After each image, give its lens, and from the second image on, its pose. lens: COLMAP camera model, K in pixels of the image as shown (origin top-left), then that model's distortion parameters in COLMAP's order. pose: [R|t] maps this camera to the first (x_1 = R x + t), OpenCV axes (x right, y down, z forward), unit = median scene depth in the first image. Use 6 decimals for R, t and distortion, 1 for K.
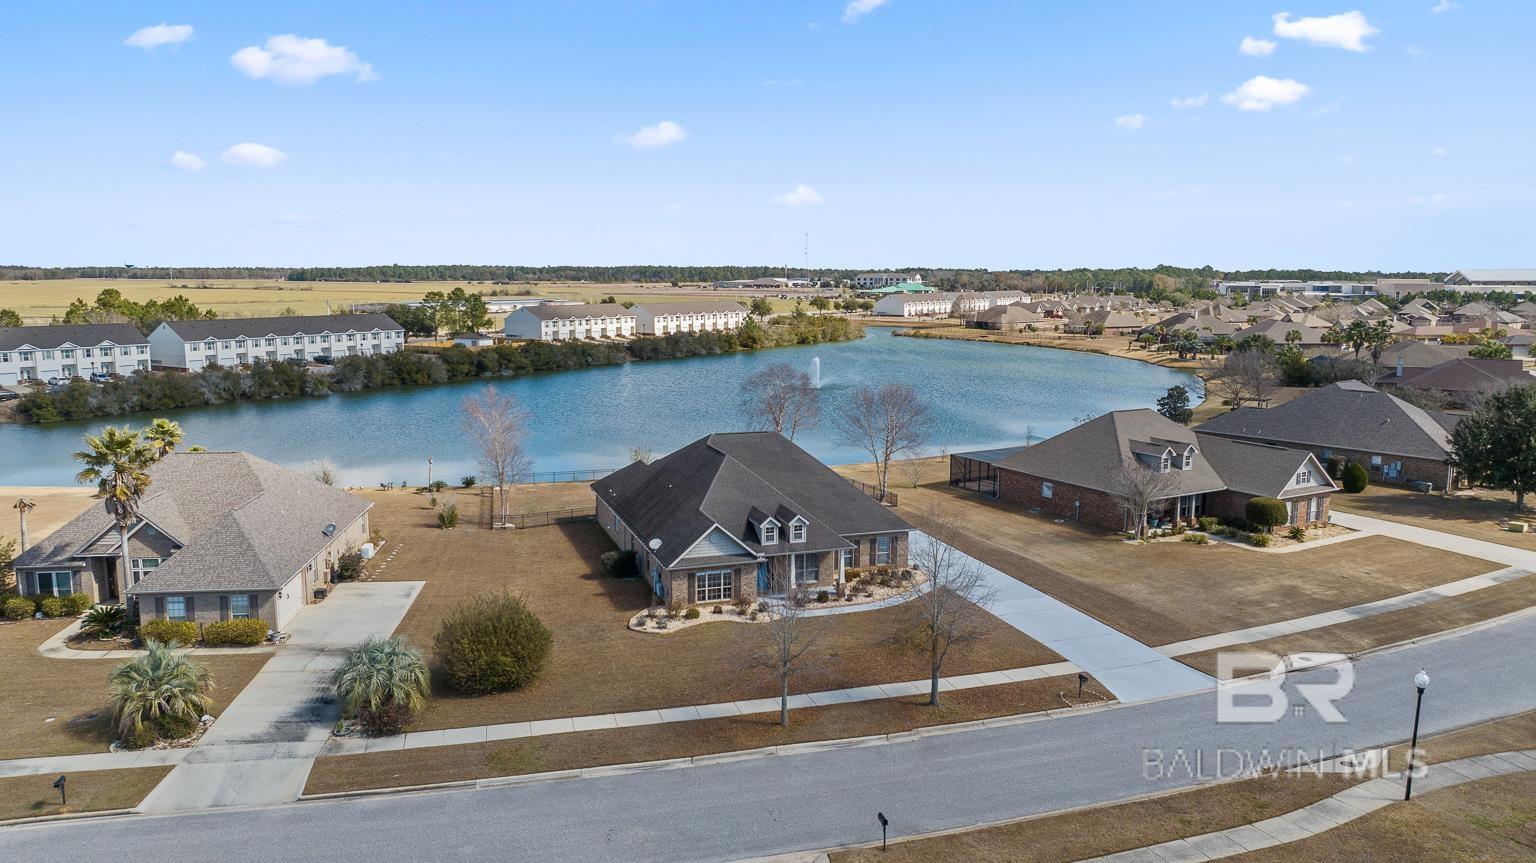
lens RADIAL K [[1076.5, 0, 770.1], [0, 1076.5, 435.3], [0, 0, 1]] dist [-0.019183, 0.008509]
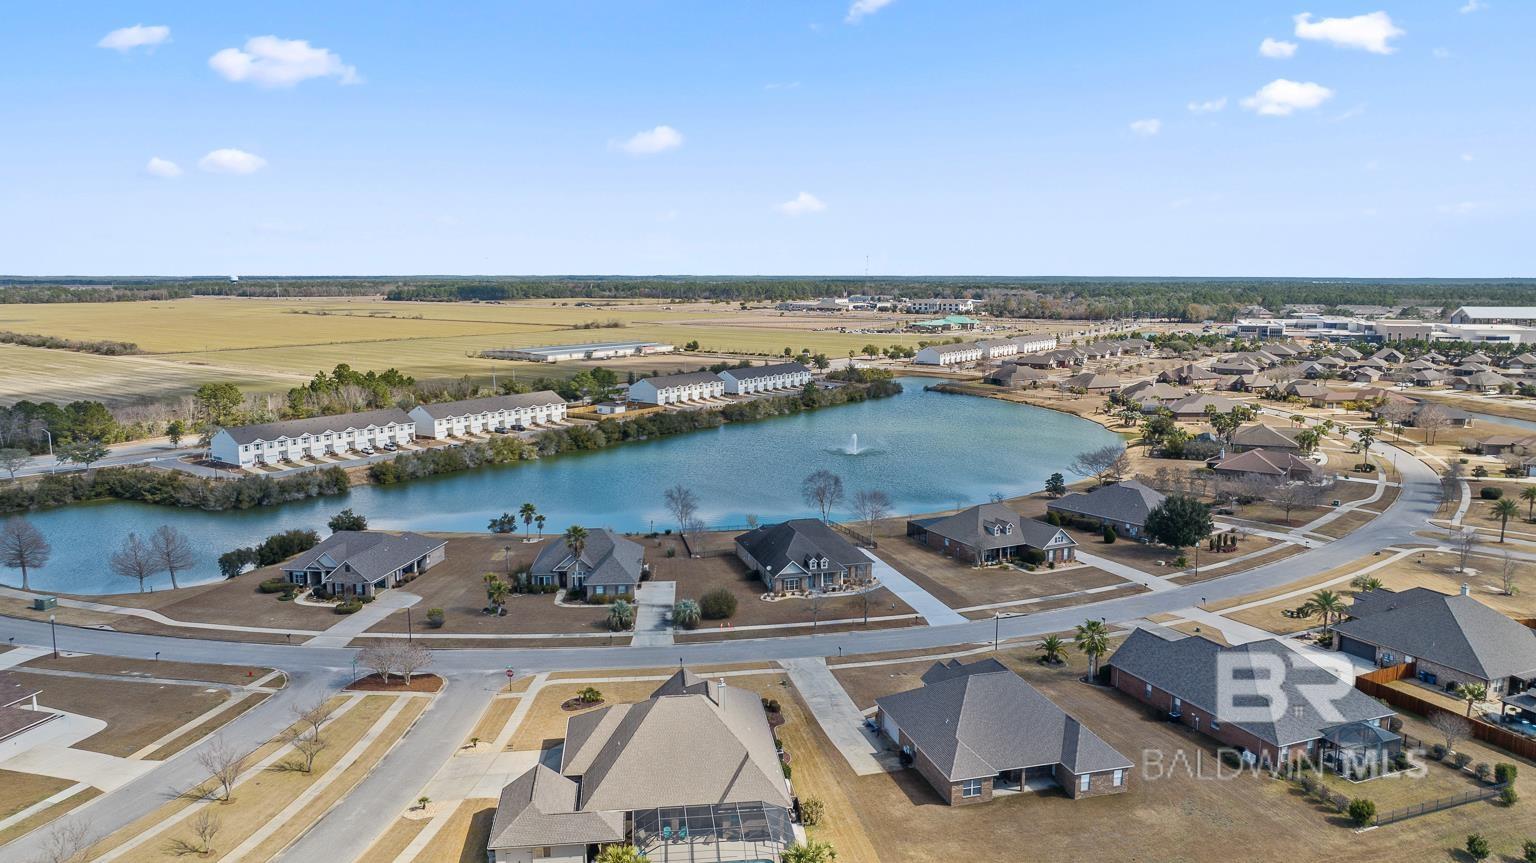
lens RADIAL K [[1076.5, 0, 768.1], [0, 1076.5, 428.0], [0, 0, 1]] dist [-0.019183, 0.008509]
pose [[0.998144, 0.004786, -0.060710, 0.037243], [-0.005330, 0.999947, -0.008799, -0.169961], [0.060664, 0.009106, 0.998117, -1.263368]]
